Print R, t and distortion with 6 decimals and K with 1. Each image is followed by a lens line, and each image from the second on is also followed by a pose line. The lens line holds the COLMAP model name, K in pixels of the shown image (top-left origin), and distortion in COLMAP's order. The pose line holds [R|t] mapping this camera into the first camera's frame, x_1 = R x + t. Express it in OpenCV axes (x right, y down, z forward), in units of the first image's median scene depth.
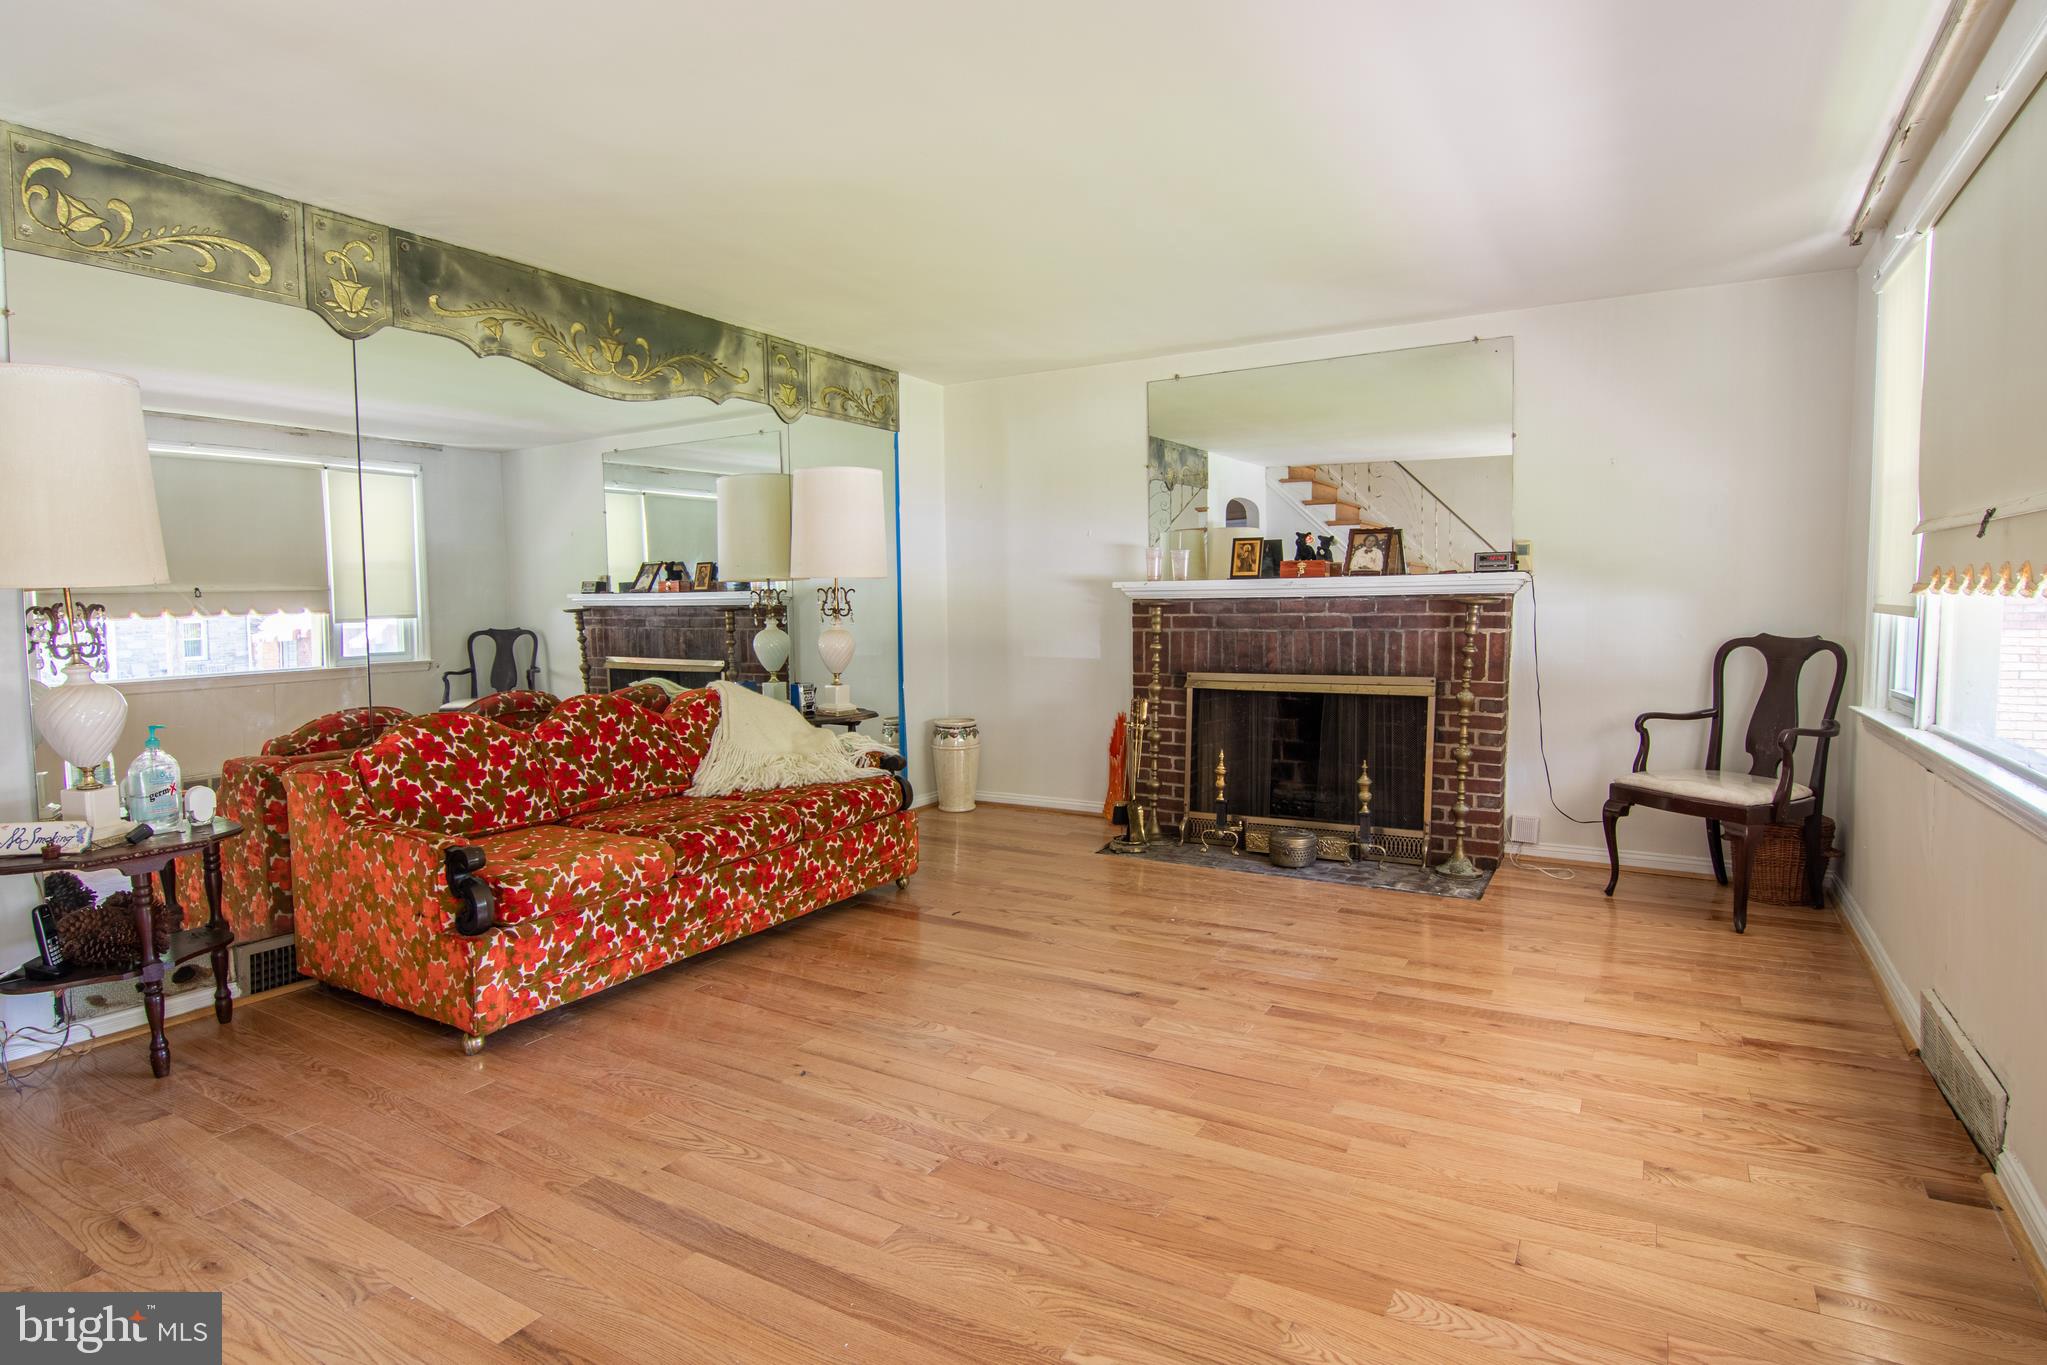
lens RADIAL K [[1084.0, 0, 1028.4], [0, 1084.0, 676.7], [0, 0, 1]] dist [-0.002501, -0.002119]
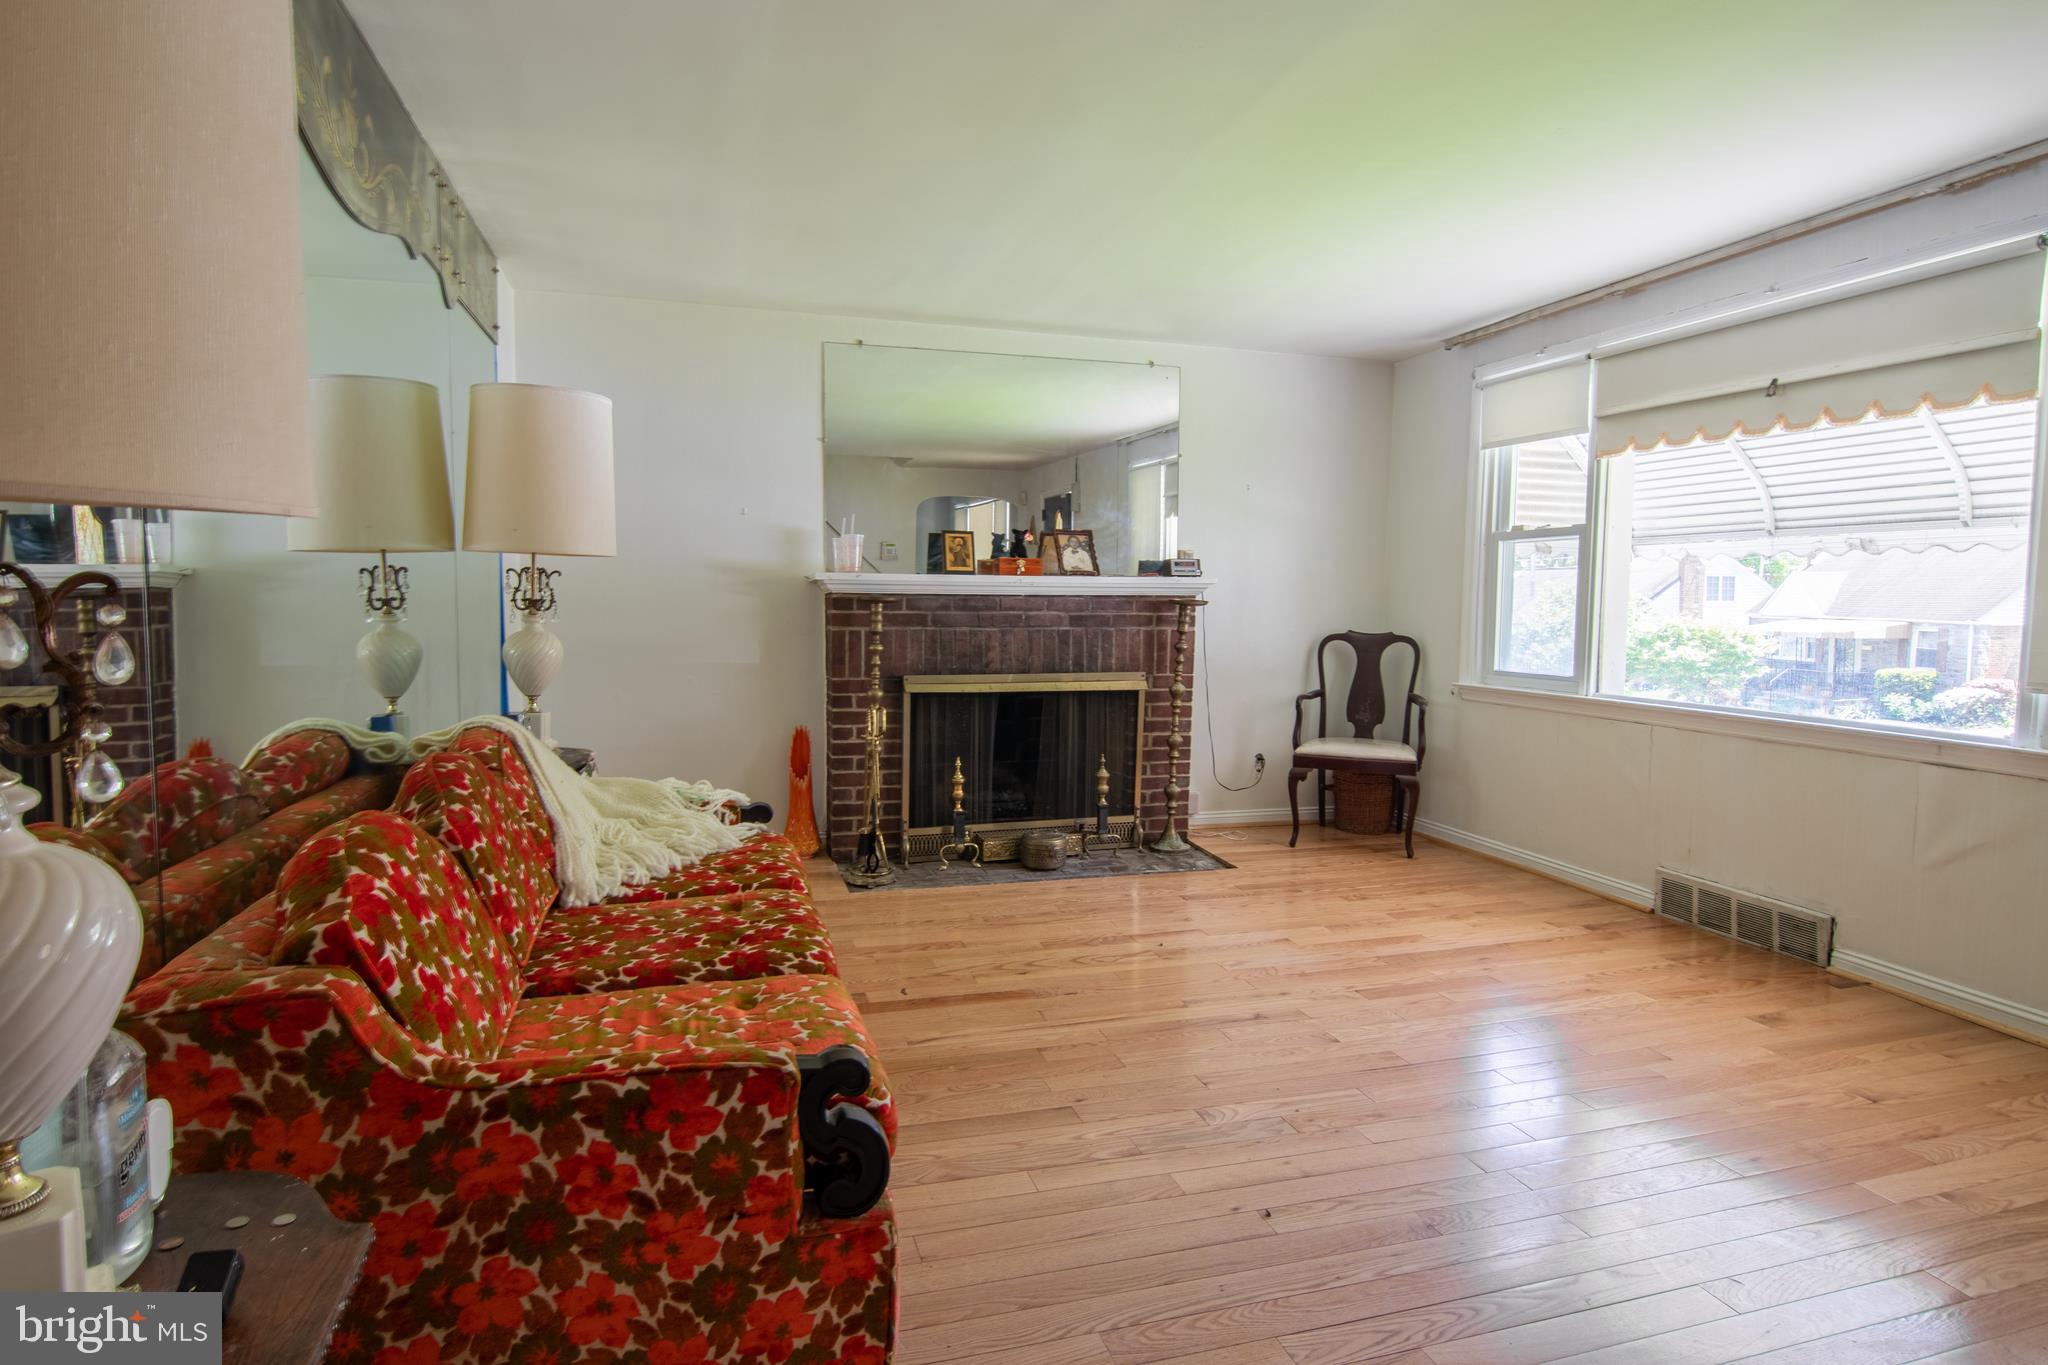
lens RADIAL K [[1094.5, 0, 1011.7], [0, 1094.5, 679.9], [0, 0, 1]] dist [0.000911, -0.000374]
pose [[0.682714, -0.036396, 0.729779, -0.497994], [0.032014, 0.999290, 0.019888, -0.017247], [-0.729984, 0.009785, 0.683394, 0.340814]]
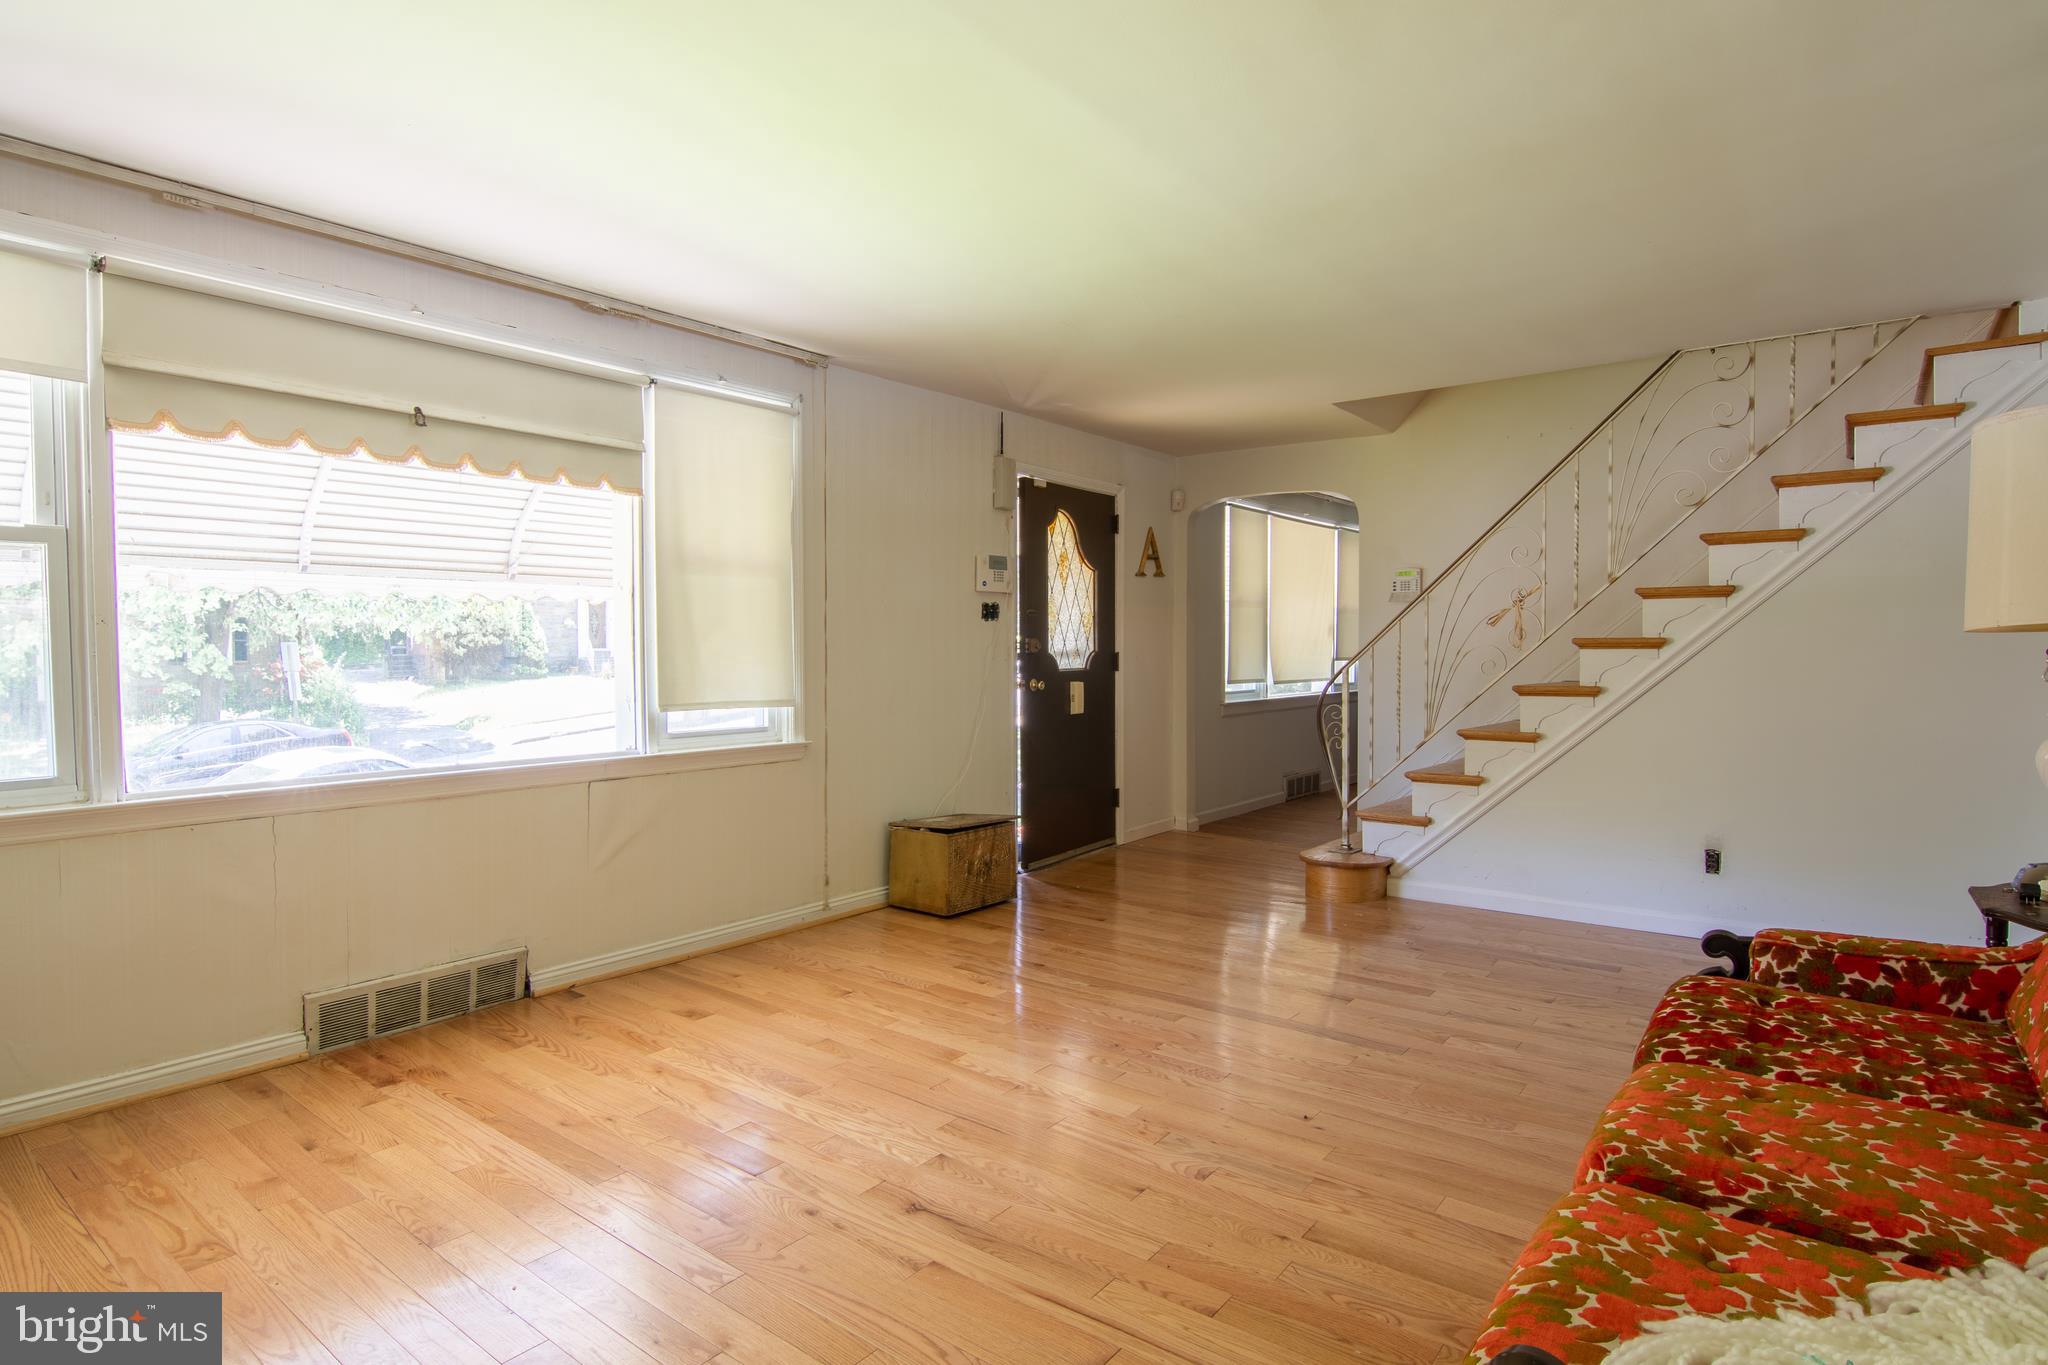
lens RADIAL K [[1084.6, 0, 1028.9], [0, 1084.6, 676.7], [0, 0, 1]] dist [-0.002501, -0.002119]
pose [[-0.992365, 0.007161, 0.123130, -0.044942], [0.019680, 0.994716, 0.100761, -0.084892], [-0.121758, 0.102415, -0.987262, 1.125677]]
